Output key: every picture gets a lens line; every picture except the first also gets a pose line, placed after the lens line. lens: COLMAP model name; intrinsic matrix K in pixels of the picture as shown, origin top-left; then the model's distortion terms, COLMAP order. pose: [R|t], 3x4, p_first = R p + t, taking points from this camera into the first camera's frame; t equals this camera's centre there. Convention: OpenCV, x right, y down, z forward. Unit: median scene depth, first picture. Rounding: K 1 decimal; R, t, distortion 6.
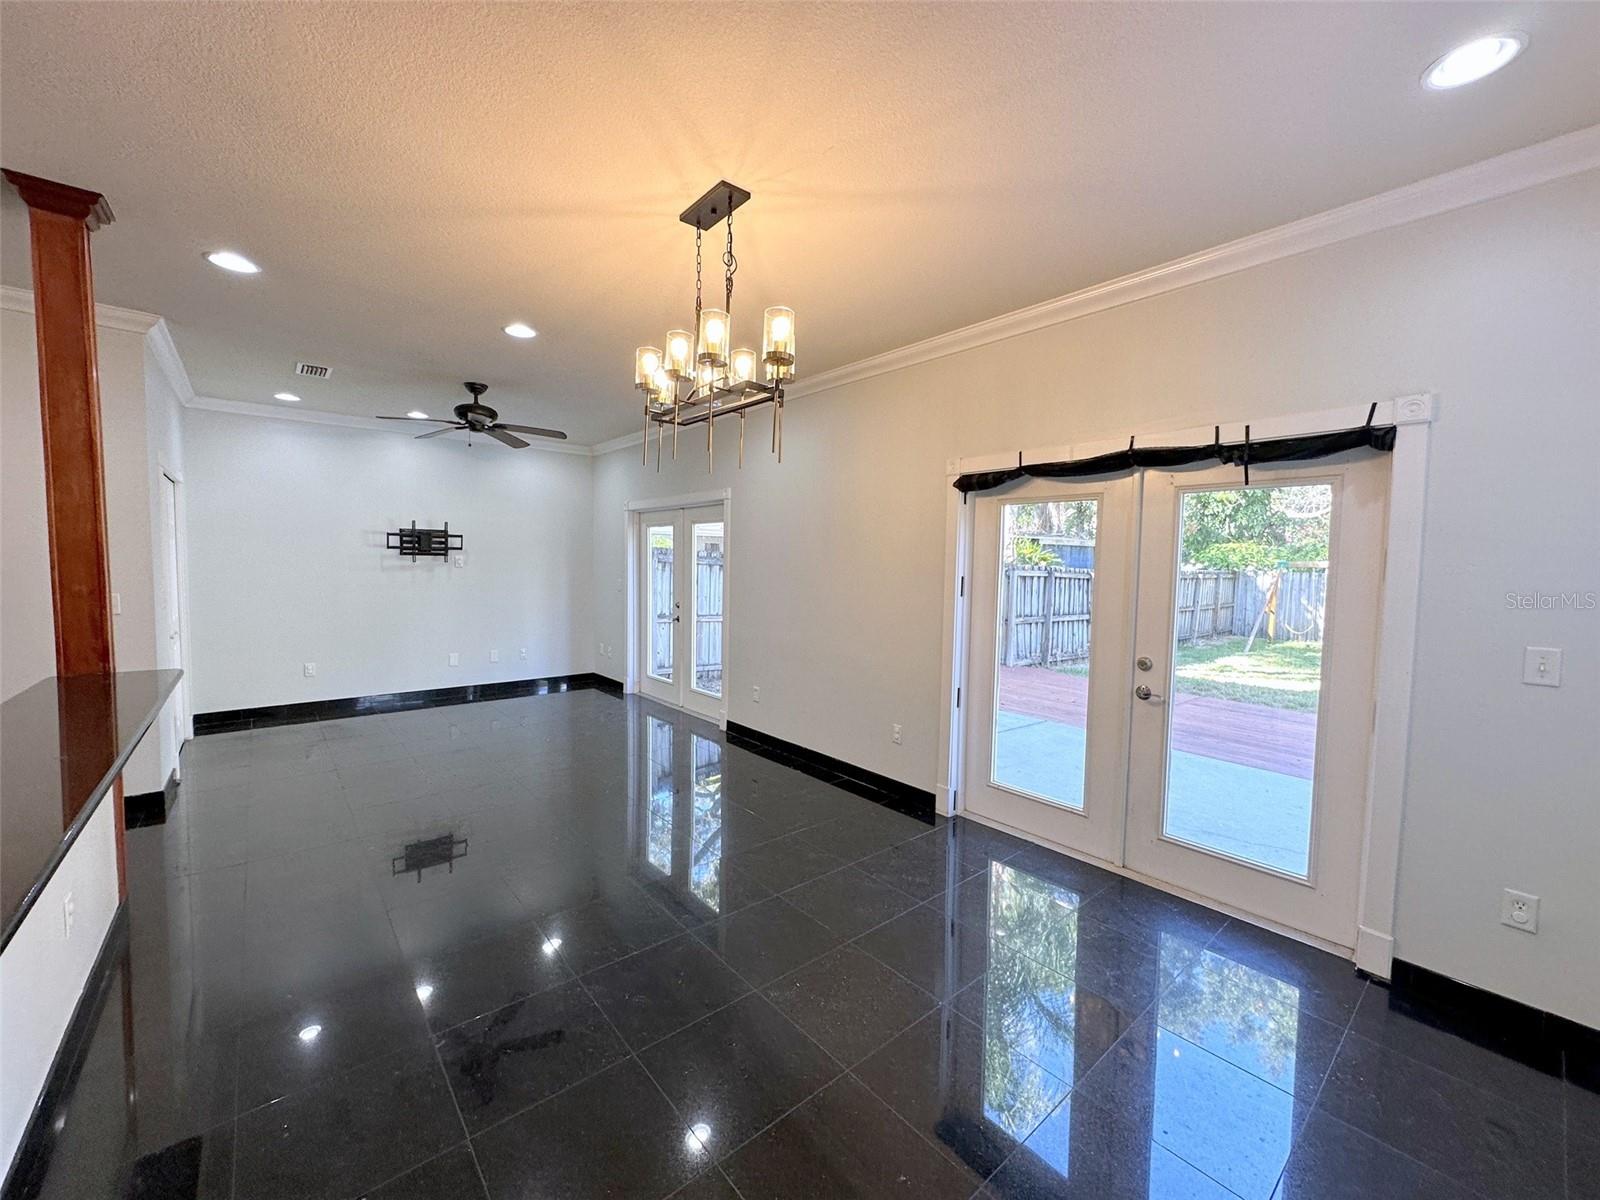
lens RADIAL K [[643.7, 0, 804.9], [0, 643.7, 605.9], [0, 0, 1]] dist [-0.000862, -0.000018]
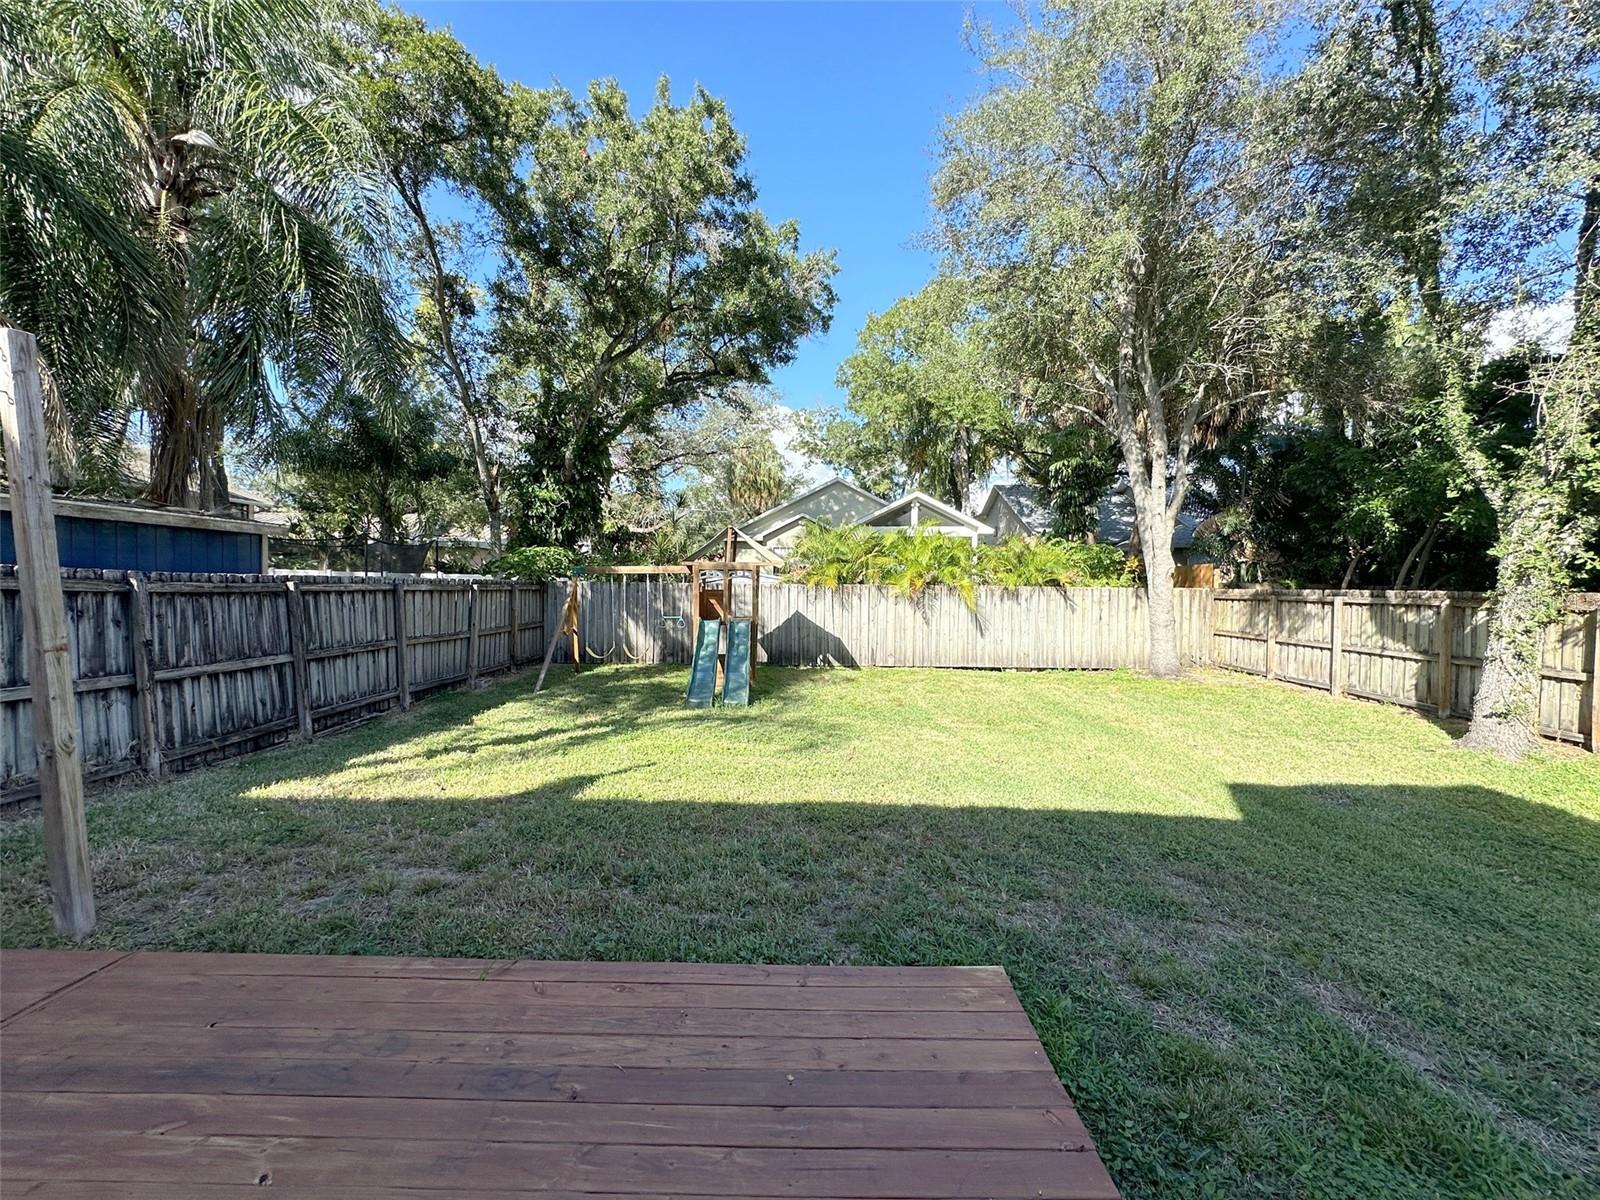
lens RADIAL K [[643.7, 0, 799.8], [0, 643.7, 600.1], [0, 0, 1]] dist [-0.000862, -0.000018]
pose [[0.652682, -0.020367, 0.757358, 0.291301], [0.046643, 0.998823, -0.013335, -0.006393], [-0.756195, 0.044029, 0.652864, 0.259432]]
